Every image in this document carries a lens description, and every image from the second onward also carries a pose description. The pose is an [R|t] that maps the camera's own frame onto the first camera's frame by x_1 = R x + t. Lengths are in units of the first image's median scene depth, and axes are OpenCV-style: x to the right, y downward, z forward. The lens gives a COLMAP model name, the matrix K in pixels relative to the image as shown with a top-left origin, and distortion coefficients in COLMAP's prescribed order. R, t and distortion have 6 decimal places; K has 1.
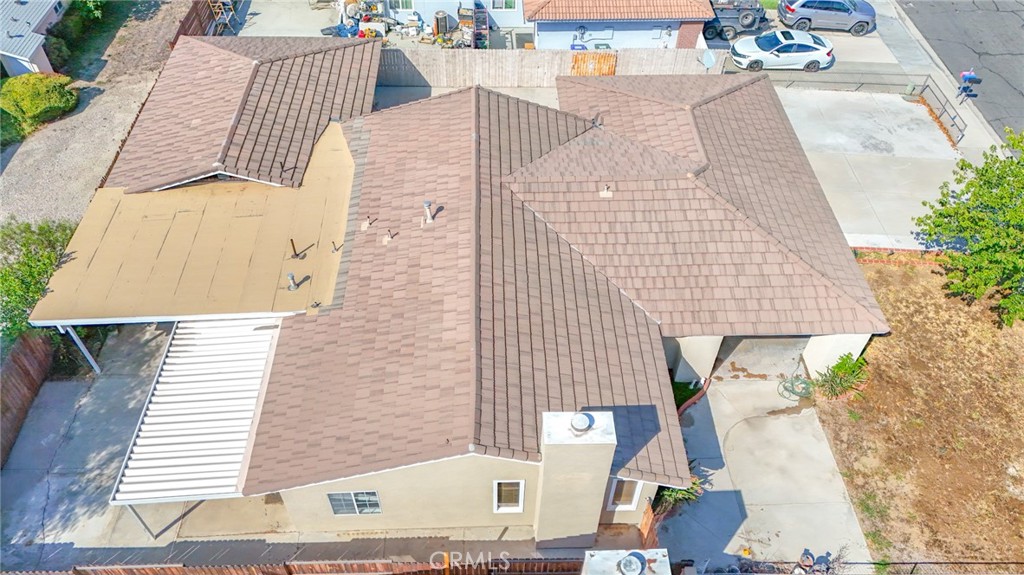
lens RADIAL K [[751.4, 0, 515.9], [0, 751.4, 283.5], [0, 0, 1]] dist [0.069690, -0.054549]
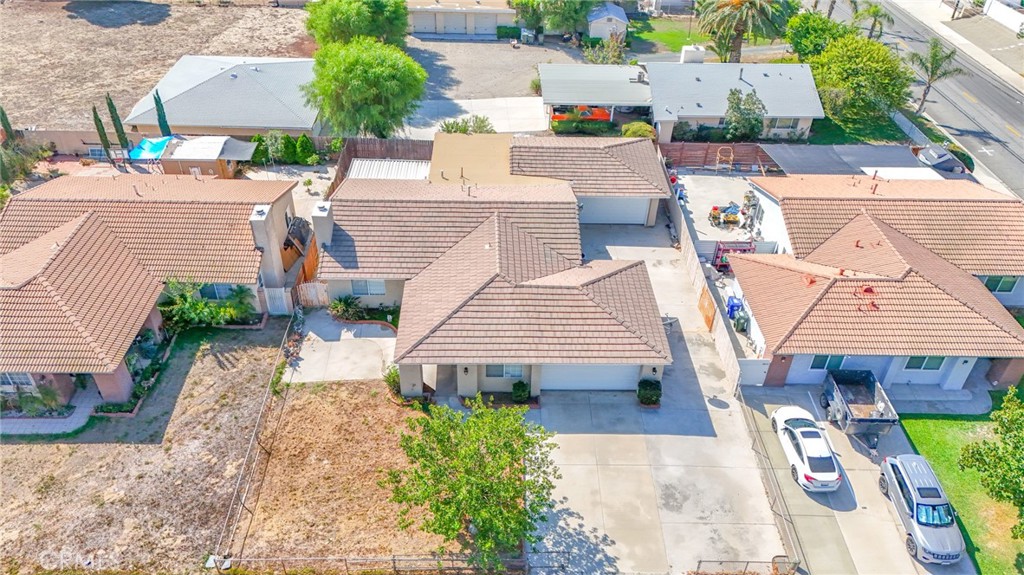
lens RADIAL K [[751.4, 0, 514.4], [0, 751.4, 286.5], [0, 0, 1]] dist [0.069690, -0.054549]
pose [[-0.010449, 0.598368, -0.801153, 1.622658], [-0.749978, 0.525235, 0.402071, -0.844616], [0.661381, 0.605048, 0.443275, 0.326496]]
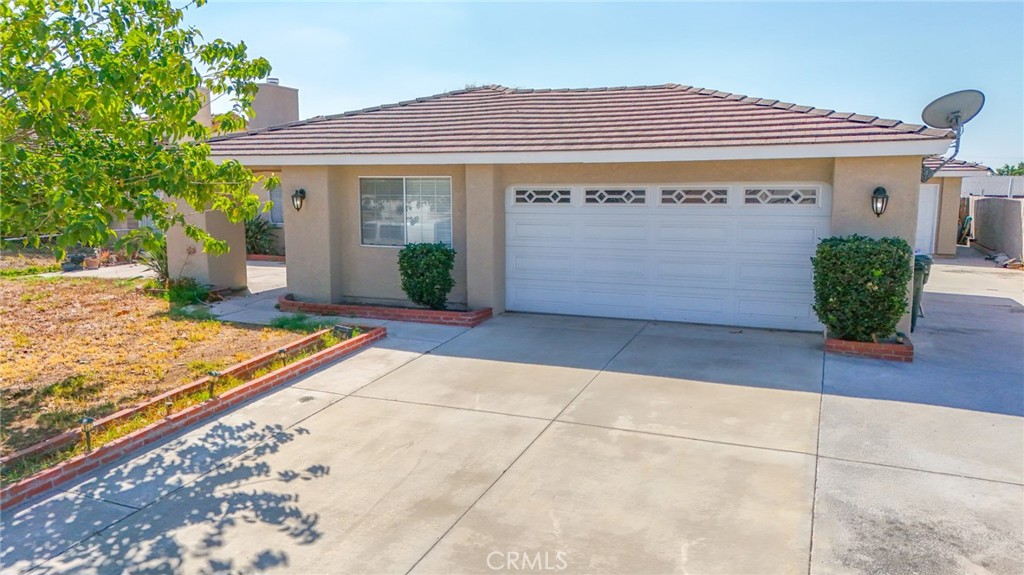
lens RADIAL K [[751.4, 0, 514.1], [0, 751.4, 285.3], [0, 0, 1]] dist [0.069690, -0.054549]
pose [[-0.413490, 0.100012, -0.904999, 0.917998], [-0.672731, 0.636233, 0.377678, -0.318822], [0.613563, 0.764987, -0.195795, 1.344227]]
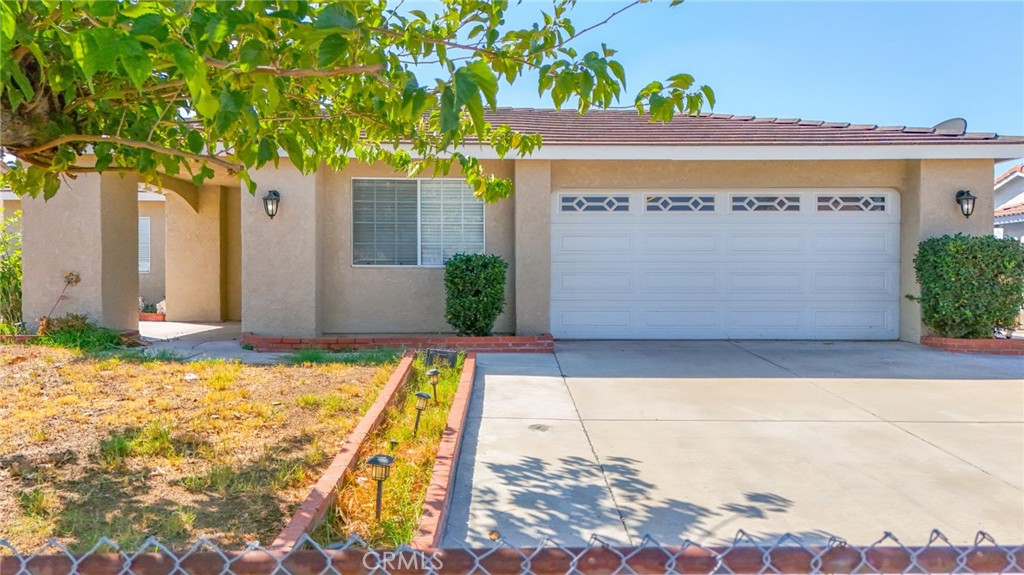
lens RADIAL K [[751.4, 0, 513.9], [0, 751.4, 283.3], [0, 0, 1]] dist [0.069690, -0.054549]
pose [[-0.012721, -0.012222, -0.999844, 0.886135], [-0.734641, 0.678455, 0.001053, -0.099976], [0.678336, 0.734541, -0.017610, 1.213332]]
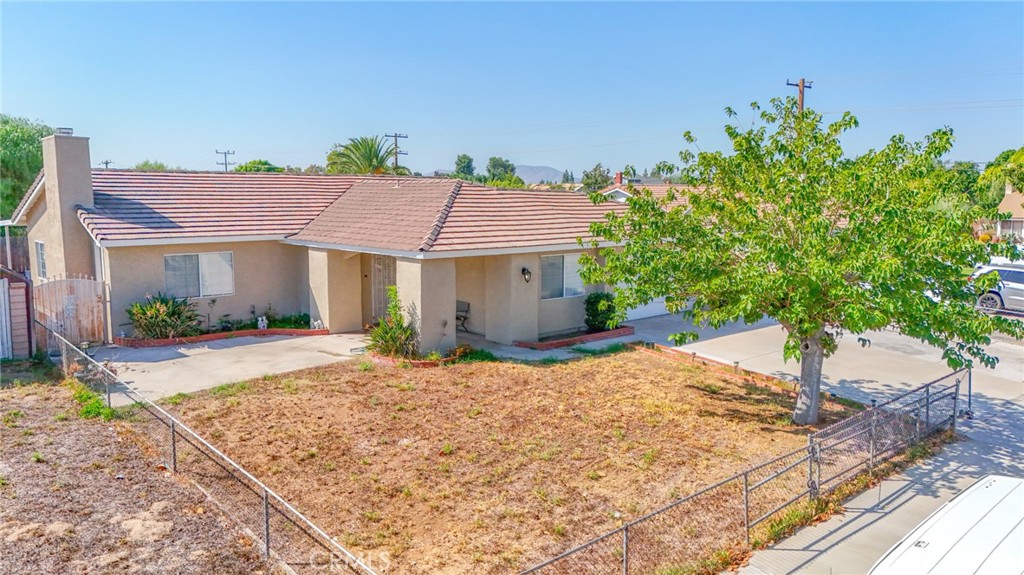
lens RADIAL K [[751.4, 0, 511.5], [0, 751.4, 282.9], [0, 0, 1]] dist [0.069690, -0.054549]
pose [[0.645835, 0.081966, -0.759064, 1.083682], [-0.556922, 0.730653, -0.394948, 0.322734], [0.522240, 0.677811, 0.517530, 0.636054]]
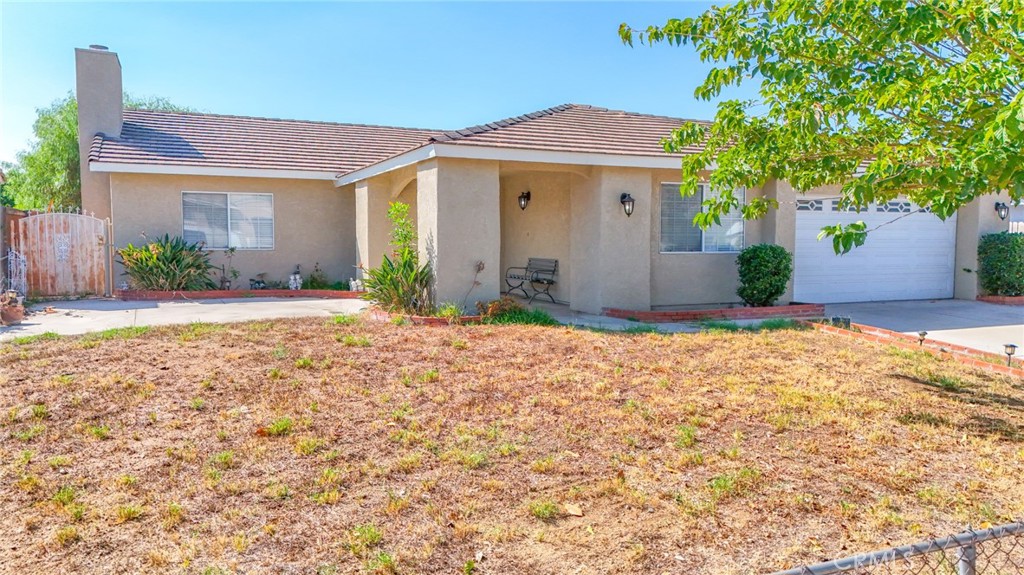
lens RADIAL K [[751.4, 0, 512.6], [0, 751.4, 291.5], [0, 0, 1]] dist [0.069690, -0.054549]
pose [[0.377759, 0.051779, -0.924455, 0.921493], [-0.677665, 0.695813, -0.237941, 0.199771], [0.630927, 0.716354, 0.297939, 0.909122]]
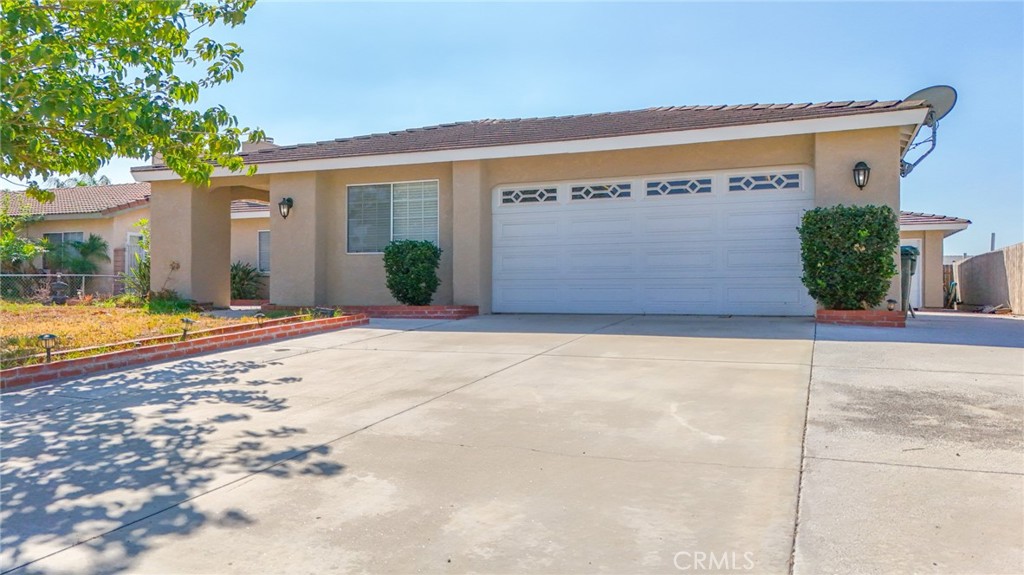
lens RADIAL K [[751.4, 0, 514.1], [0, 751.4, 284.8], [0, 0, 1]] dist [0.069690, -0.054549]
pose [[-0.402867, -0.034026, -0.914626, 0.913330], [-0.676999, 0.683571, 0.272768, -0.266453], [0.615931, 0.729090, -0.298424, 1.403967]]
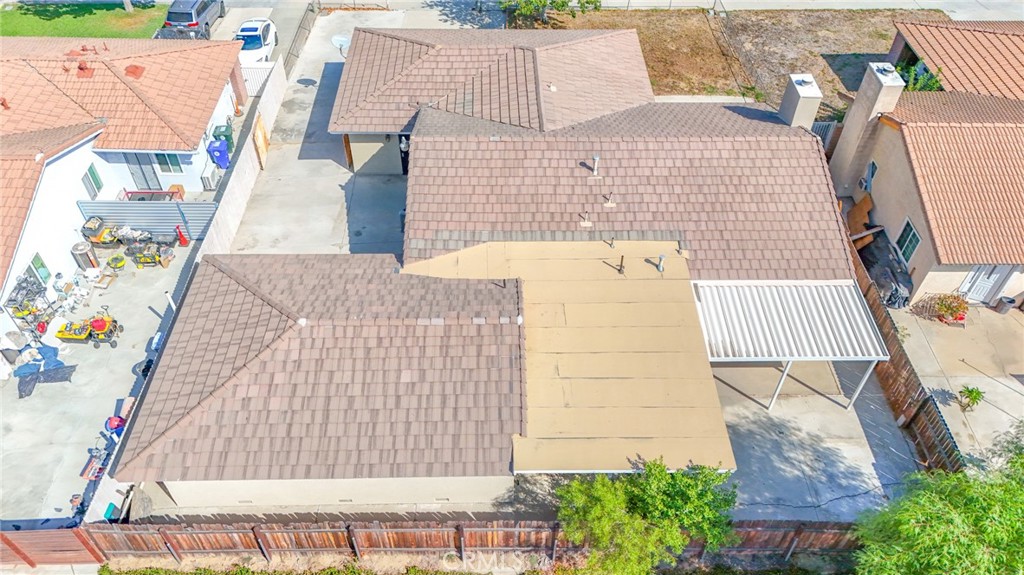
lens RADIAL K [[751.4, 0, 507.6], [0, 751.4, 291.6], [0, 0, 1]] dist [0.069690, -0.054549]
pose [[0.021478, -0.728247, 0.684978, -1.029738], [0.724689, 0.483330, 0.491139, -0.651752], [-0.688741, 0.485847, 0.538134, 0.544890]]
